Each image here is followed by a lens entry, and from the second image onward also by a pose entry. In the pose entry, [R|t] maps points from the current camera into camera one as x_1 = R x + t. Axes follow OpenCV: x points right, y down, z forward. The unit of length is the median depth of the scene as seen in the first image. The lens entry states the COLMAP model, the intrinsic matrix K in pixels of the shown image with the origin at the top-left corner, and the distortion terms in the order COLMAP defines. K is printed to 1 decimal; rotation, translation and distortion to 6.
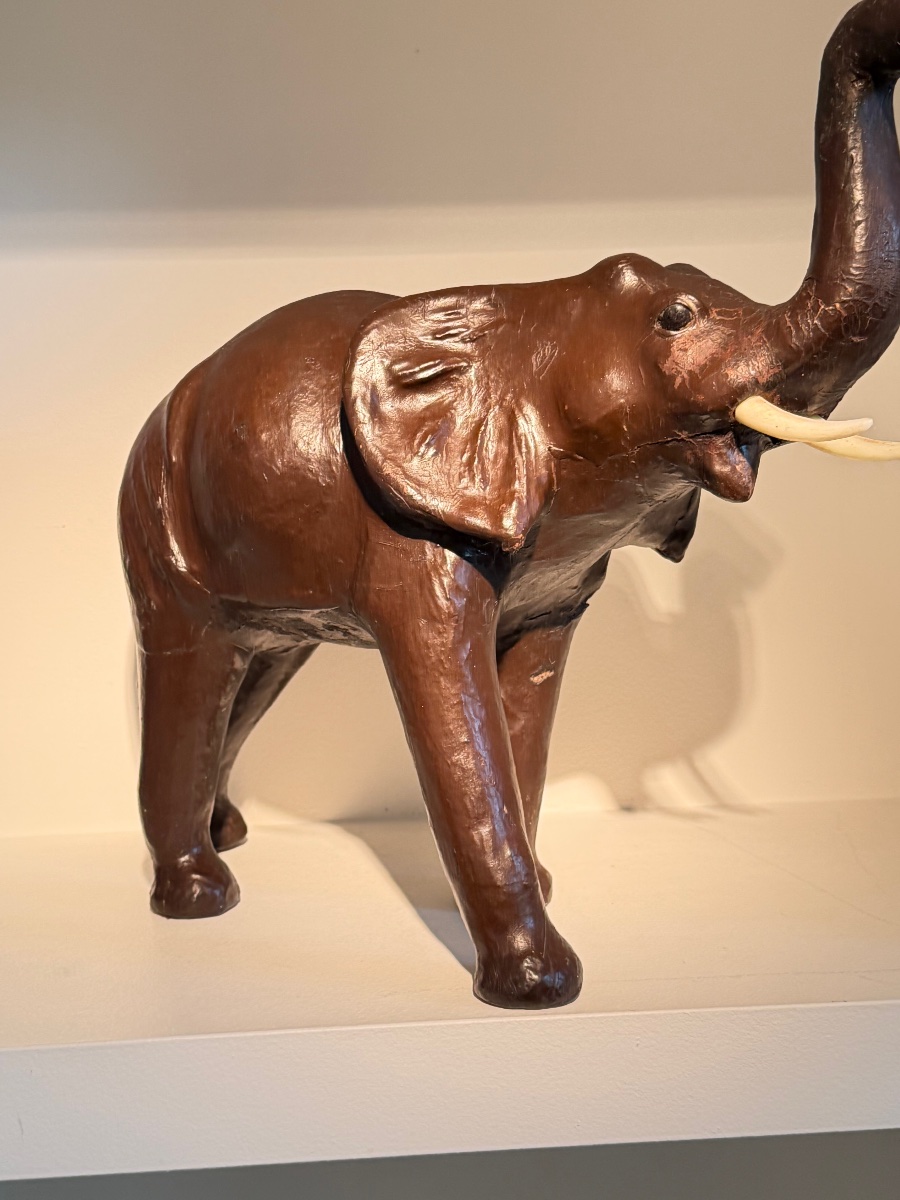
lens RADIAL K [[1571.9, 0, 440.9], [0, 1571.9, 604.2], [0, 0, 1]] dist [0.184092, -0.436887]
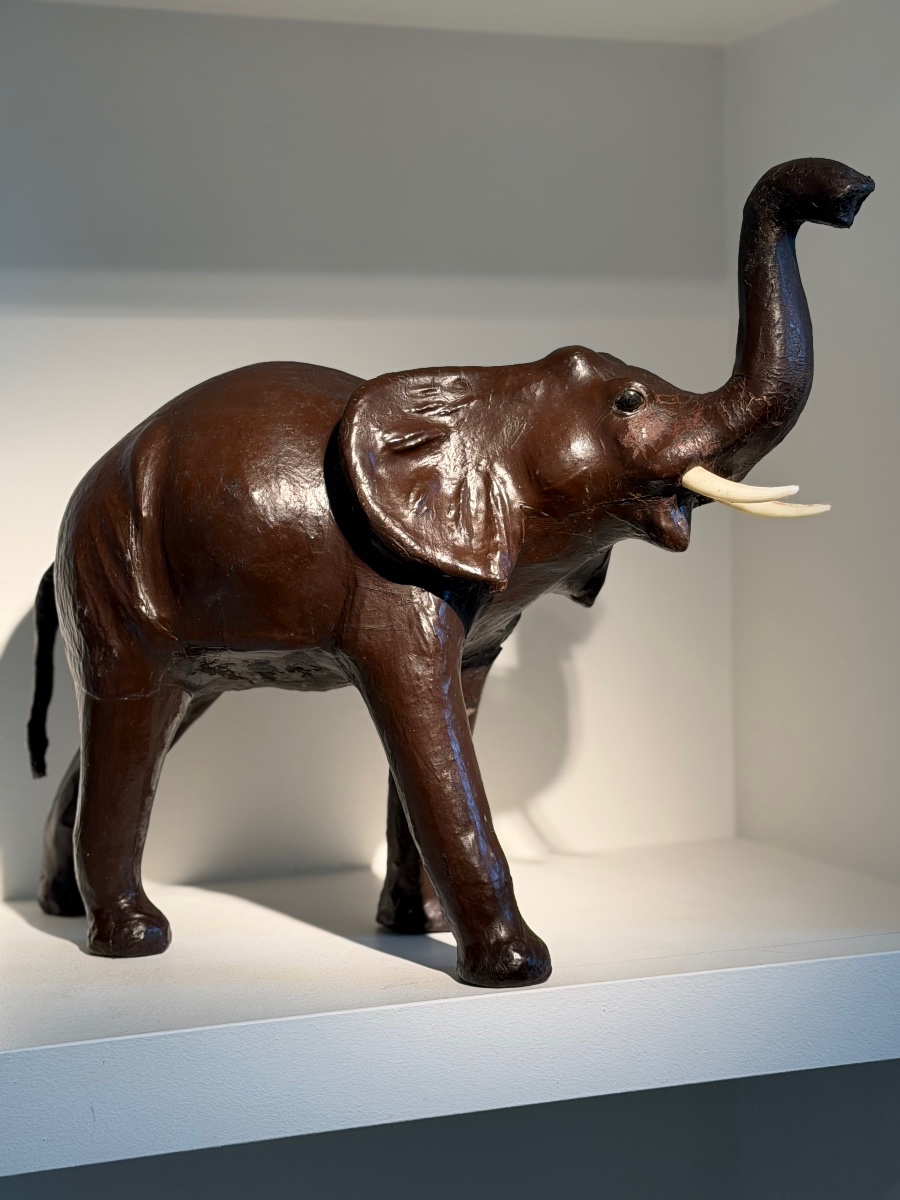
lens RADIAL K [[2202.6, 0, 450.0], [0, 2202.6, 600.0], [0, 0, 1]] dist [0.029965, 1.584496]
pose [[0.955861, -0.006250, 0.293754, -0.464046], [0.023296, 0.998238, -0.054566, 0.059178], [-0.292895, 0.059001, 0.954322, -0.548508]]
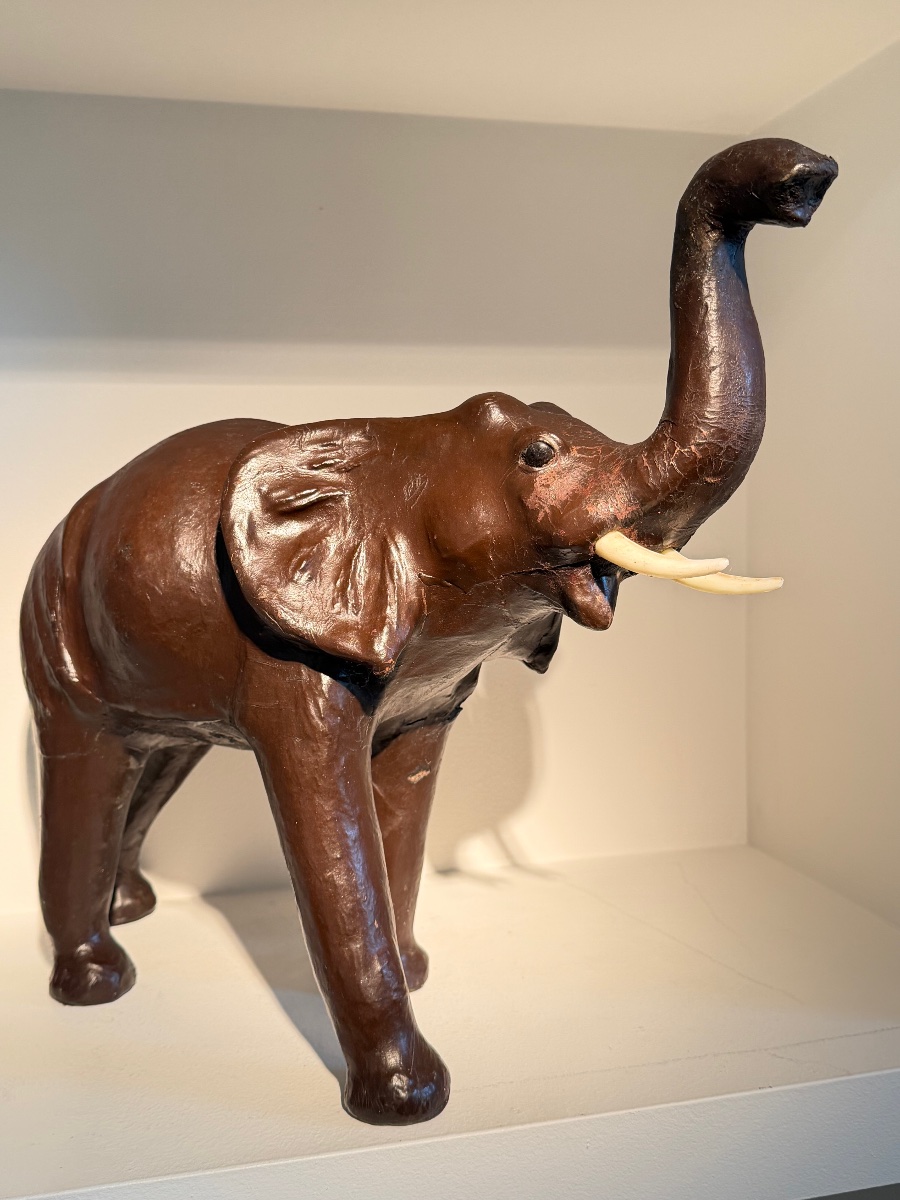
lens RADIAL K [[1155.4, 0, 450.0], [0, 1155.4, 600.0], [0, 0, 1]] dist [0.181515, -0.406413]
pose [[0.998004, 0.005111, 0.062947, 0.040595], [-0.003203, 0.999534, -0.030367, -0.059080], [-0.063073, 0.030105, 0.997555, 0.234417]]
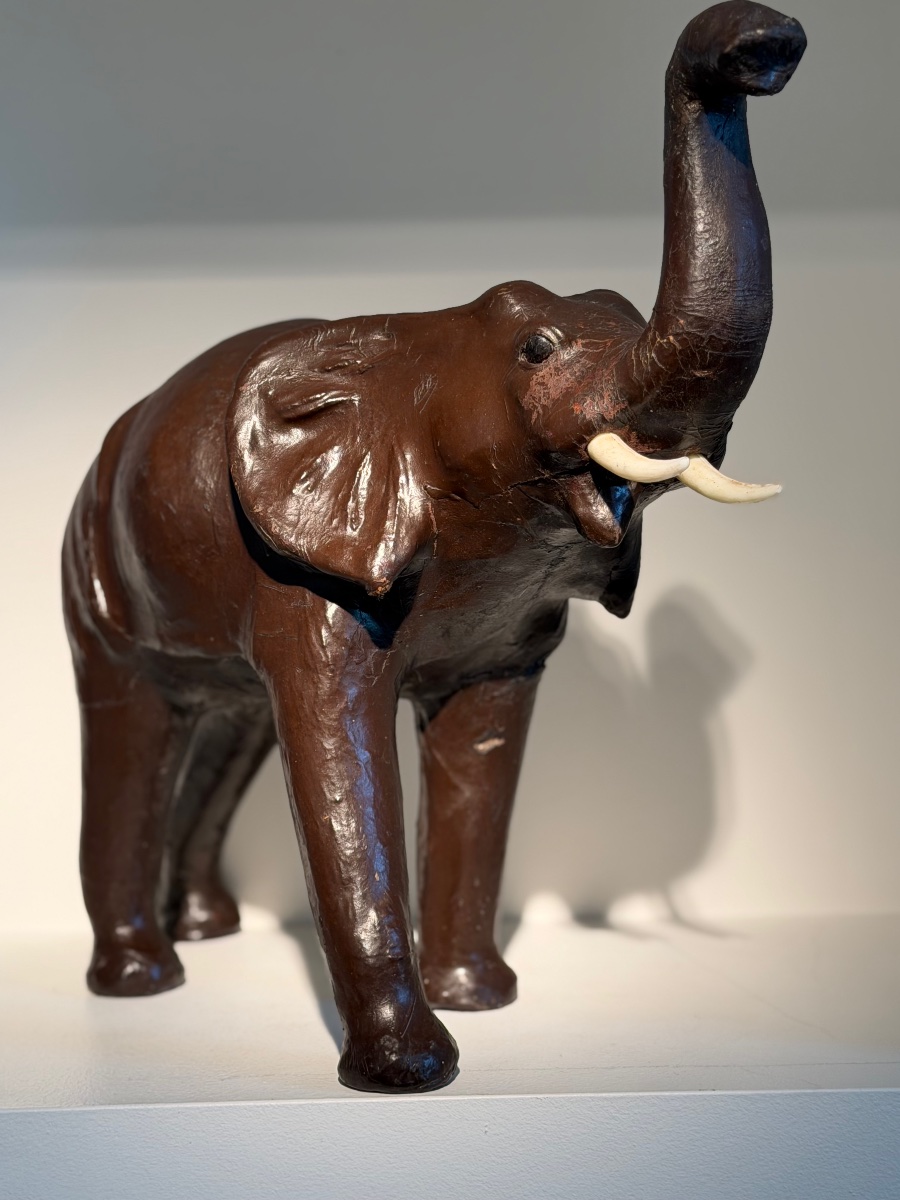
lens RADIAL K [[2202.6, 0, 450.0], [0, 2202.6, 600.0], [0, 0, 1]] dist [0.029965, 1.584496]
pose [[0.972542, 0.019719, -0.231891, 0.385057], [-0.032550, 0.998135, -0.051634, 0.034338], [0.230441, 0.057765, 0.971370, -0.257143]]
